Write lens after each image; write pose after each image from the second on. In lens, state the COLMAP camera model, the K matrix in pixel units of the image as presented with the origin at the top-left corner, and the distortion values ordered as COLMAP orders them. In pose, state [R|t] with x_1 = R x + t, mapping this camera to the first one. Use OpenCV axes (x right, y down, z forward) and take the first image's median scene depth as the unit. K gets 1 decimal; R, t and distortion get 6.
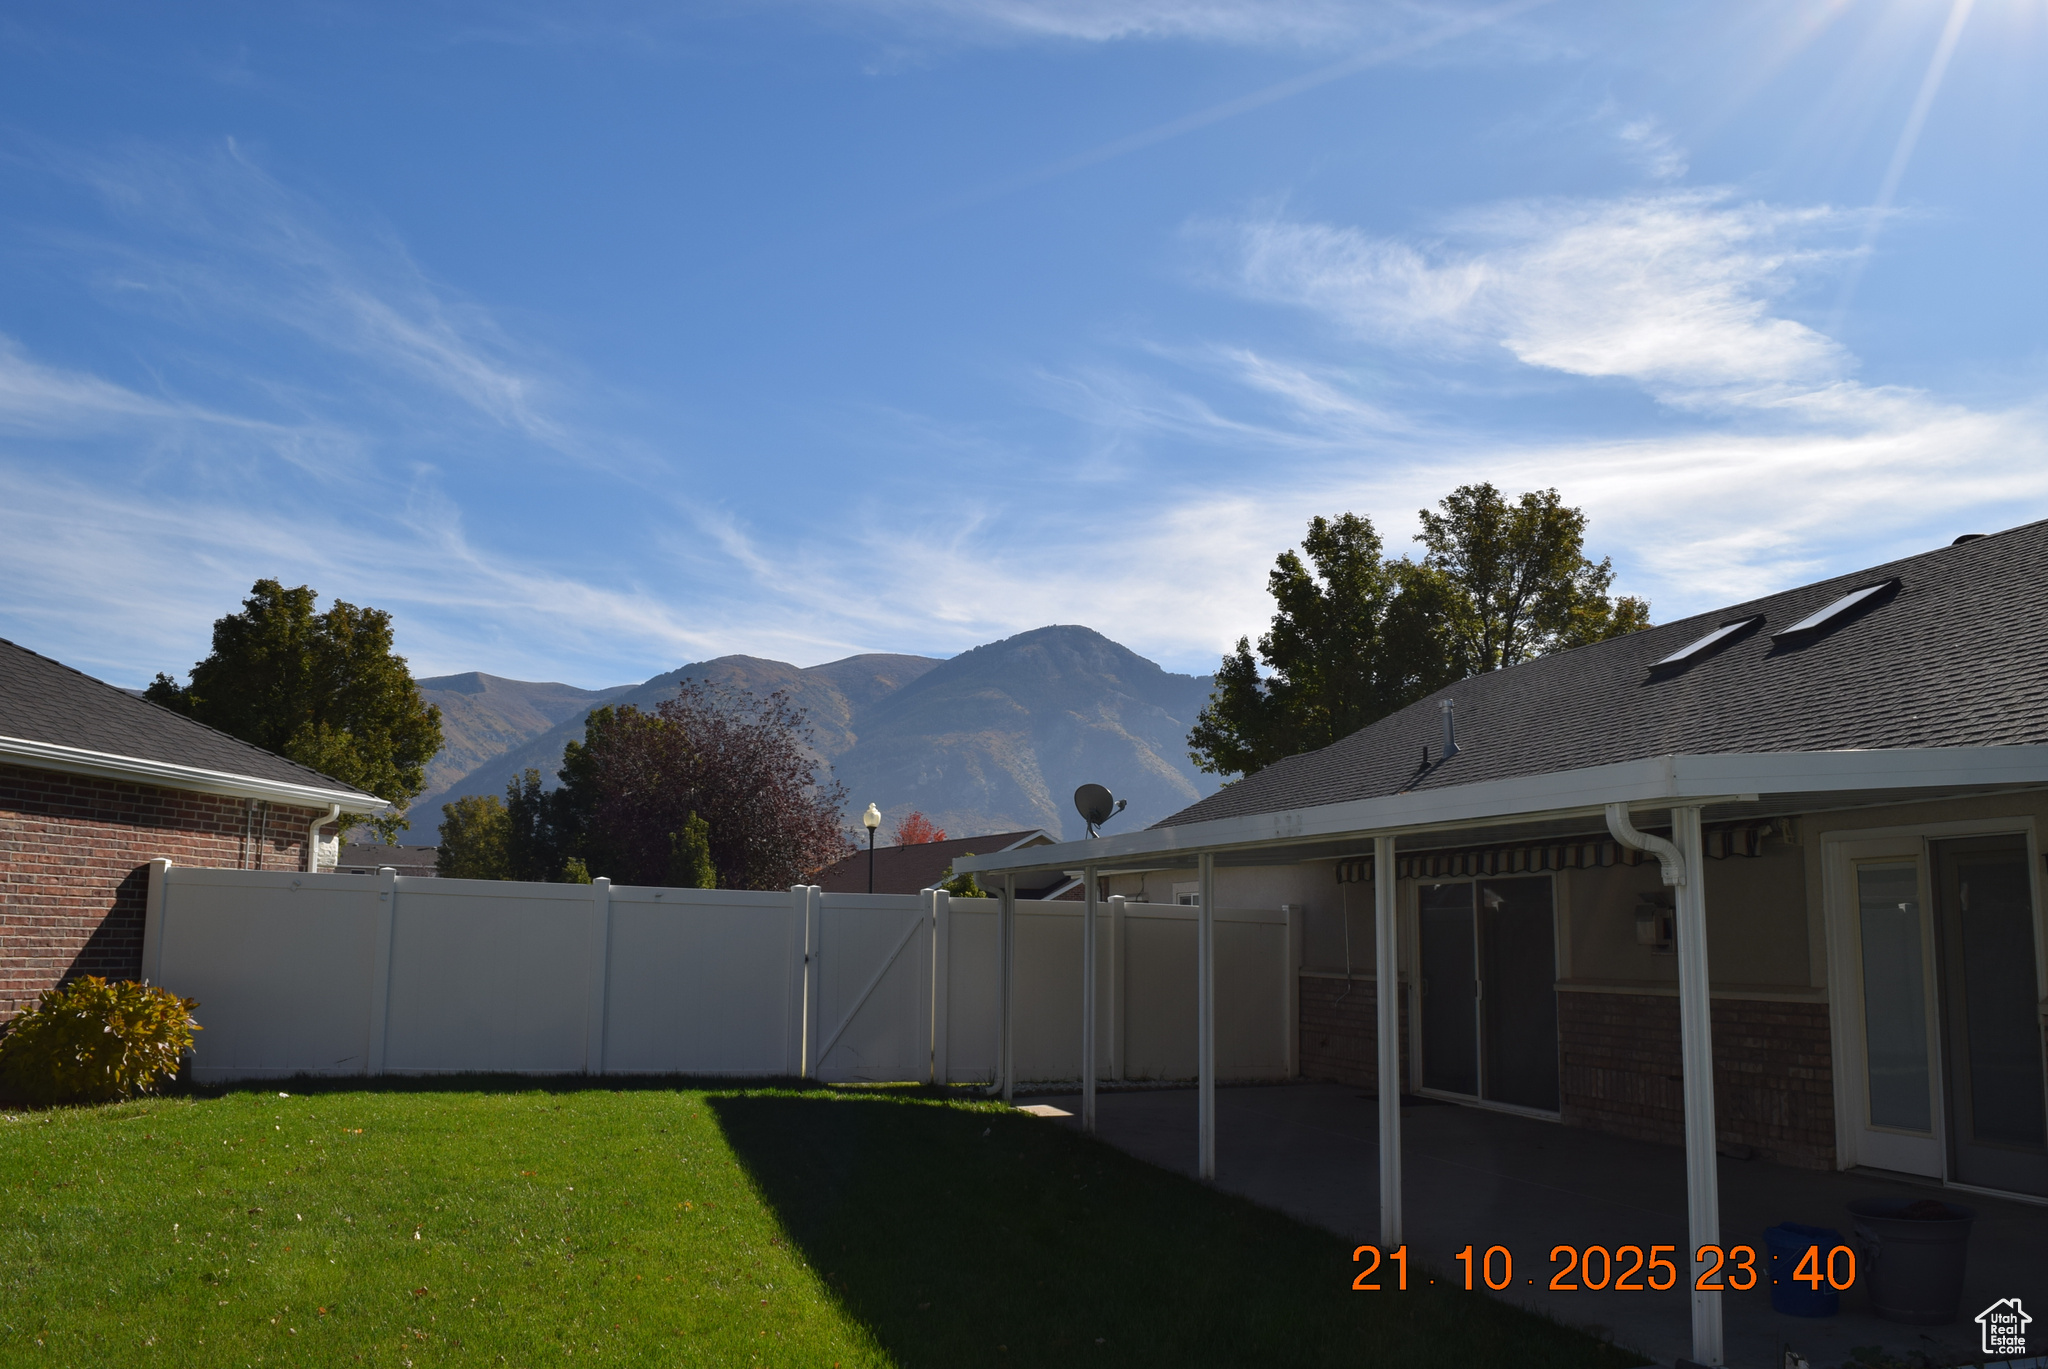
lens RADIAL K [[1545.5, 0, 1024.0], [0, 1545.5, 684.5], [0, 0, 1]] dist [-0.155258, 0.000376]
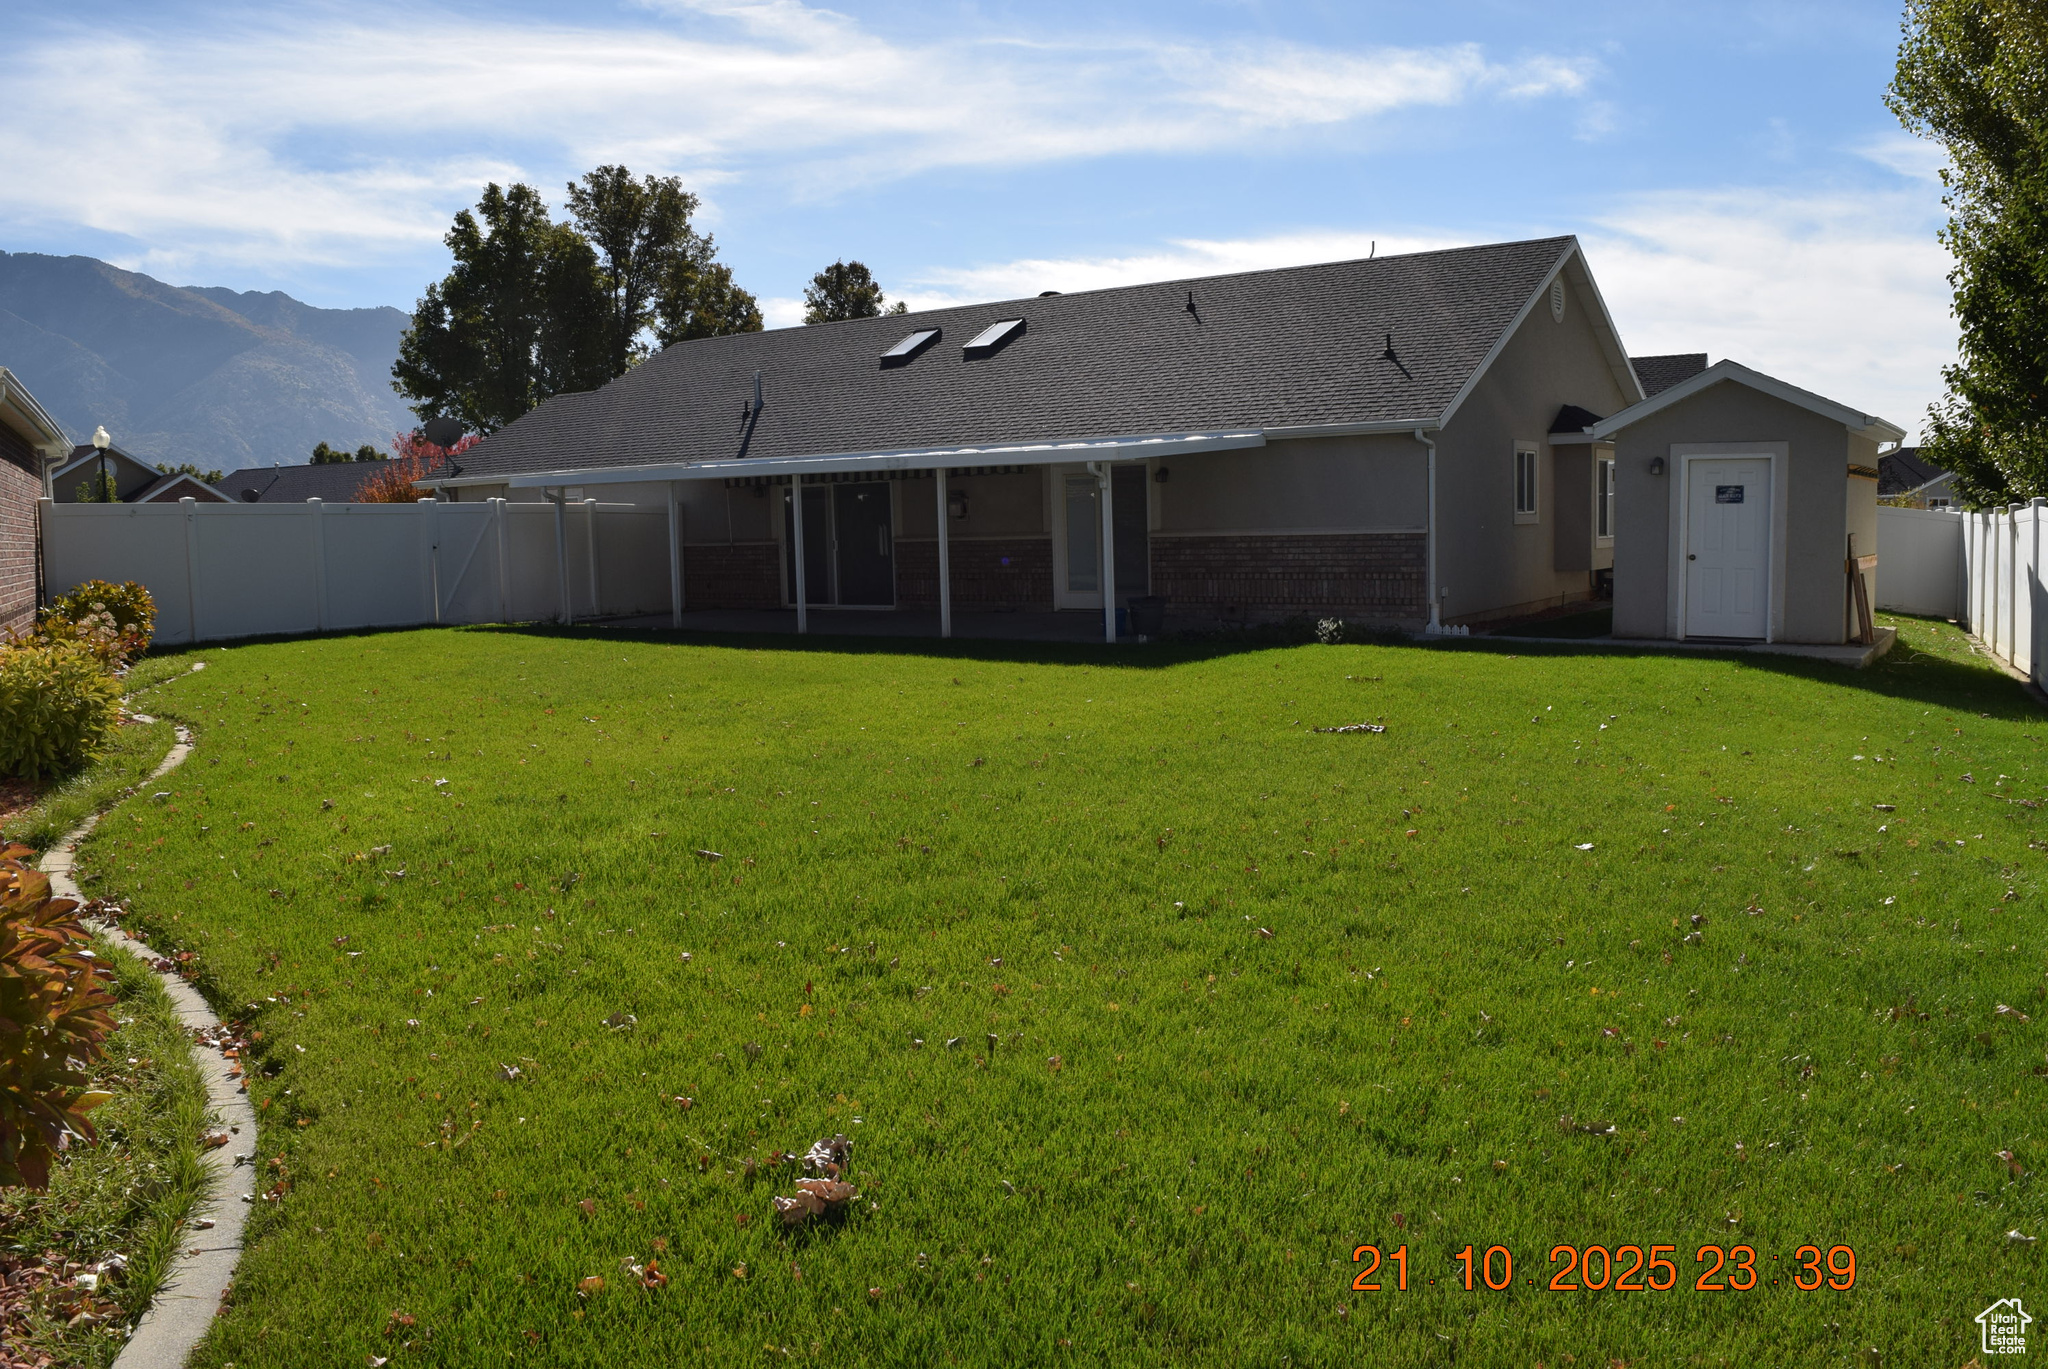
lens RADIAL K [[1650.2, 0, 1027.0], [0, 1650.2, 665.5], [0, 0, 1]] dist [-0.087516, 0.008524]
pose [[0.769743, -0.082213, 0.633037, -0.317069], [-0.073339, 0.973716, 0.215633, -0.046936], [-0.634127, -0.212408, 0.743482, -0.280540]]
